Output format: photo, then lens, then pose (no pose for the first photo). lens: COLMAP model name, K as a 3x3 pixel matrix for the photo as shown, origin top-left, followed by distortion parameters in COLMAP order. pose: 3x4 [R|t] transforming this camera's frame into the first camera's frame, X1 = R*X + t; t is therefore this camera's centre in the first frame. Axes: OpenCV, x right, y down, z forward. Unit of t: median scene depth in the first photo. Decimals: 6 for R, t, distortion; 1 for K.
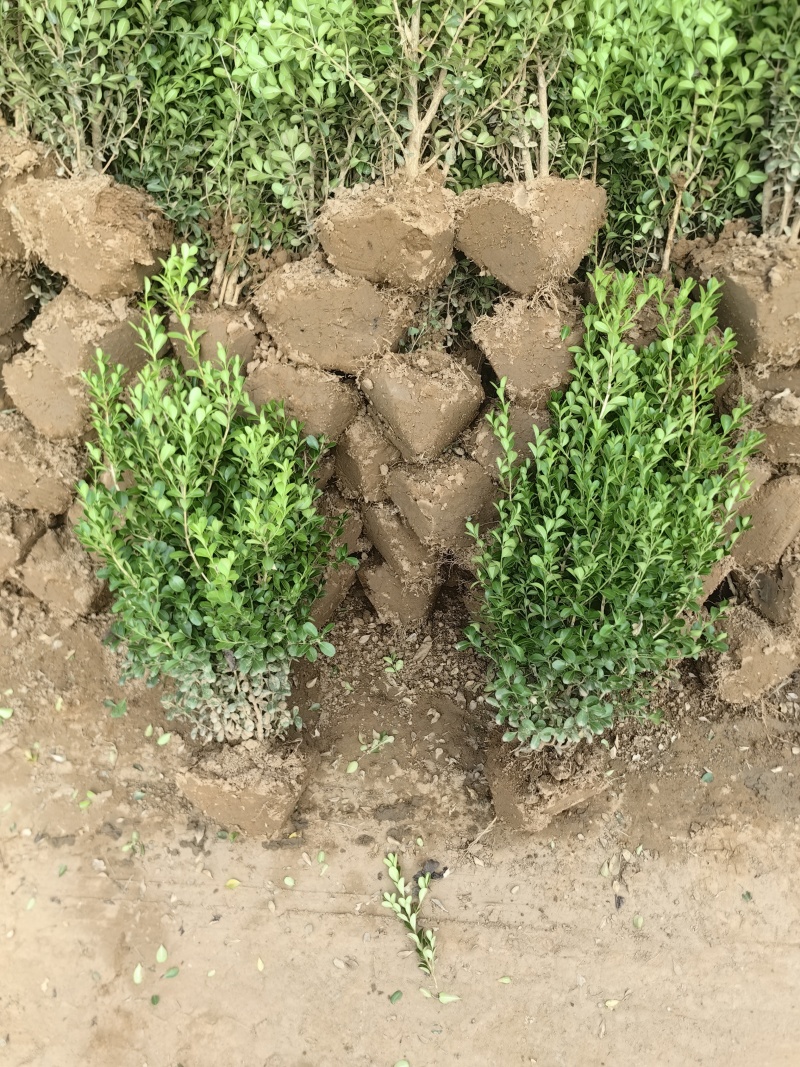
lens RADIAL K [[858.2, 0, 417.6], [0, 858.2, 516.4], [0, 0, 1]] dist [0.031127, -0.059083]
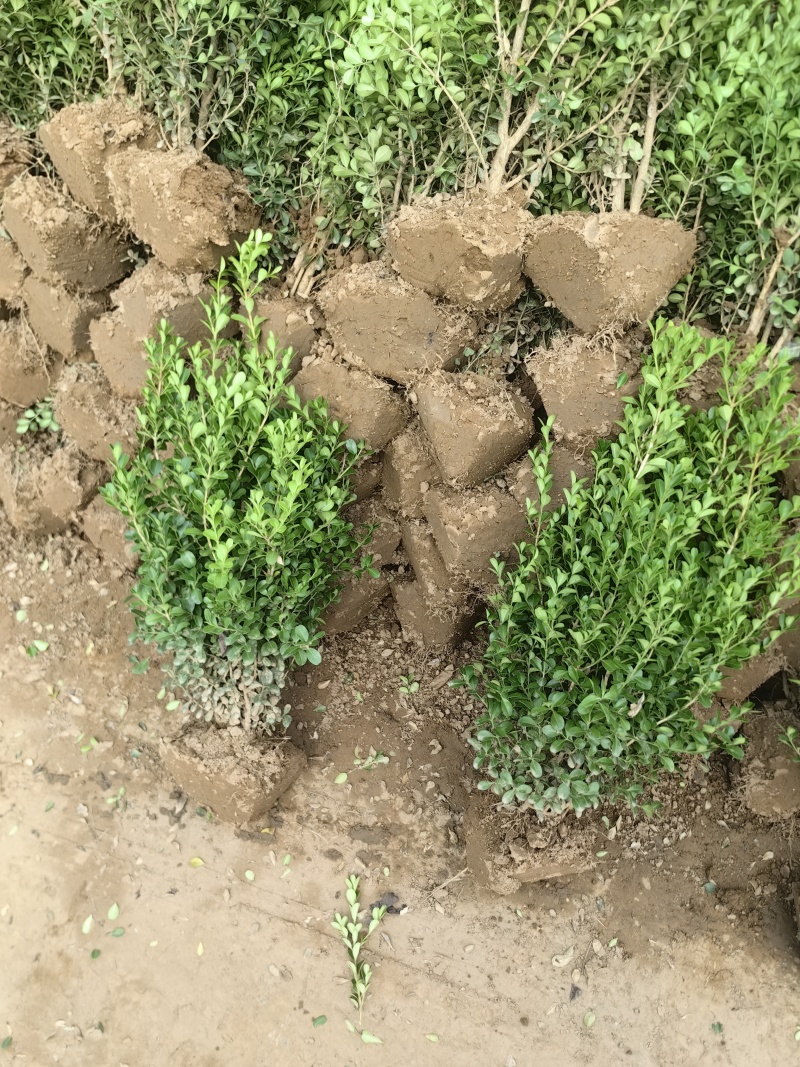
lens RADIAL K [[858.2, 0, 415.8], [0, 858.2, 515.9], [0, 0, 1]] dist [0.031127, -0.059083]
pose [[0.964769, 0.194671, -0.176985, 0.135675], [-0.195809, 0.980578, 0.011183, -0.033004], [0.175725, 0.023866, 0.984150, 0.046535]]
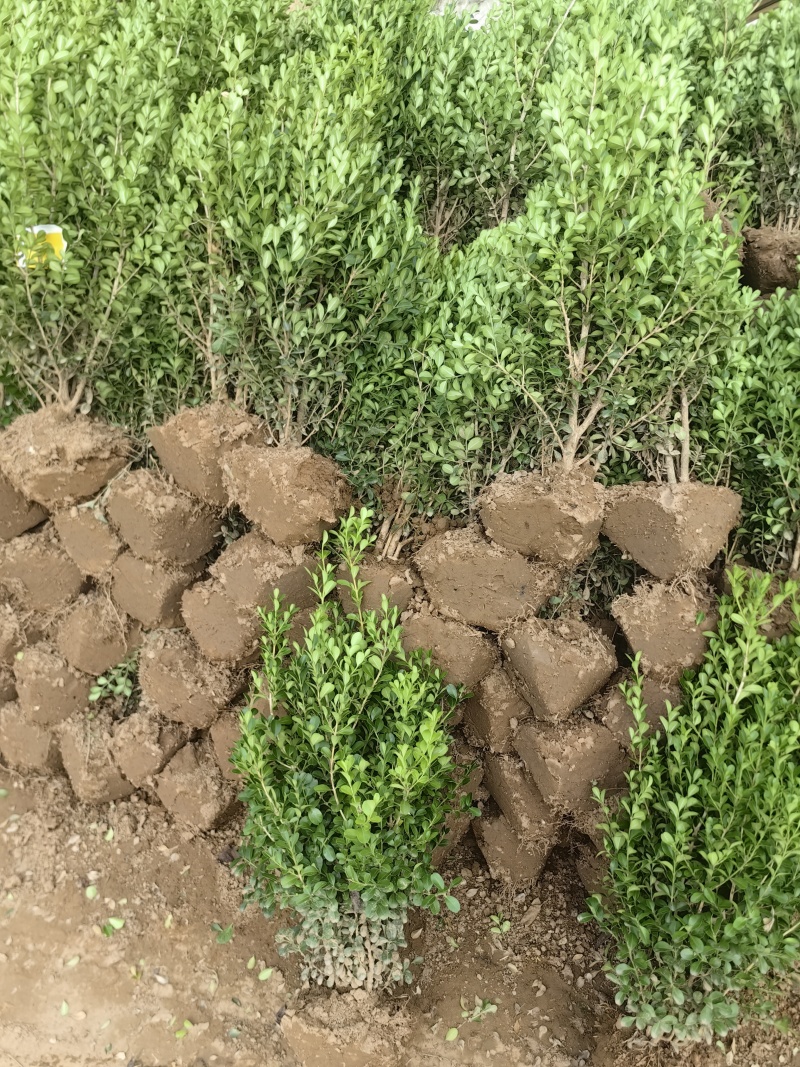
lens RADIAL K [[858.2, 0, 410.1], [0, 858.2, 504.1], [0, 0, 1]] dist [0.031127, -0.059083]
pose [[0.990302, 0.087073, -0.108261, -0.077407], [-0.112706, 0.959133, -0.259540, -0.025500], [0.081238, 0.269224, 0.959645, -0.098410]]
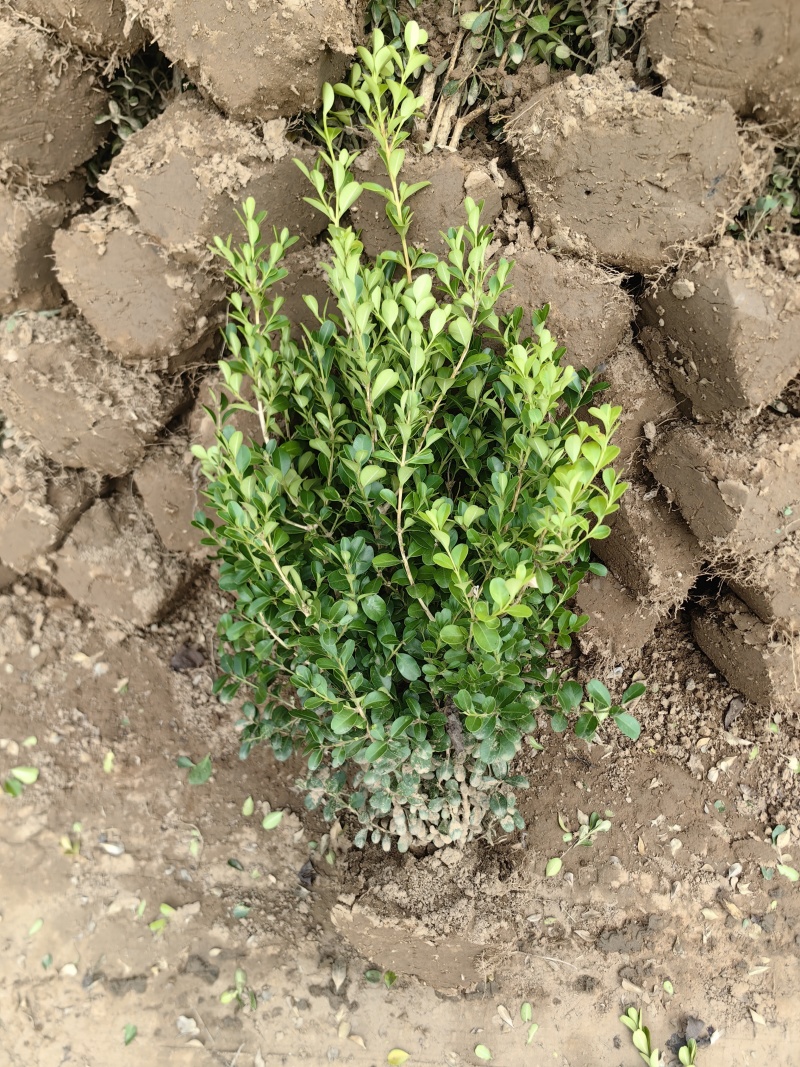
lens RADIAL K [[858.2, 0, 411.9], [0, 858.2, 515.5], [0, 0, 1]] dist [0.031127, -0.059083]
pose [[0.996589, 0.038696, 0.072892, -0.276199], [-0.041276, 0.998561, 0.034230, -0.005647], [-0.071463, -0.037122, 0.996752, 0.377895]]
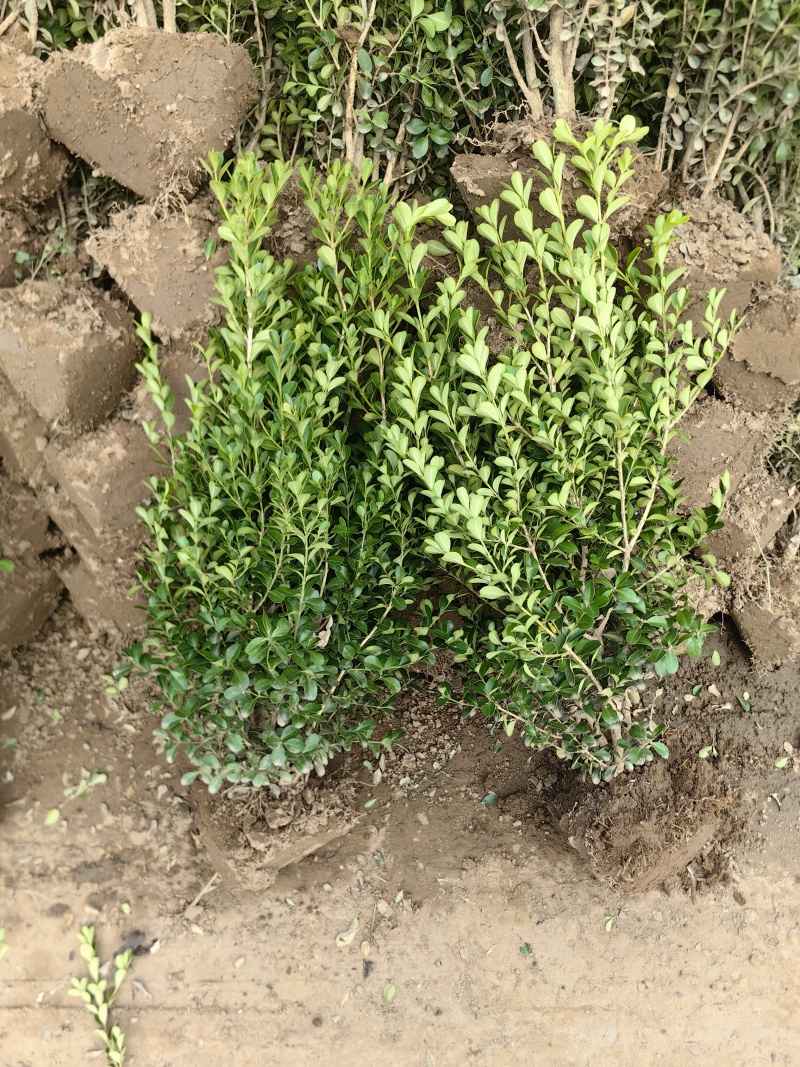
lens RADIAL K [[858.2, 0, 425.6], [0, 858.2, 519.3], [0, 0, 1]] dist [0.031127, -0.059083]
pose [[0.997751, -0.056798, 0.035604, 0.288271], [0.055219, 0.997510, 0.043868, -0.001945], [-0.038007, -0.041804, 0.998403, 0.218137]]
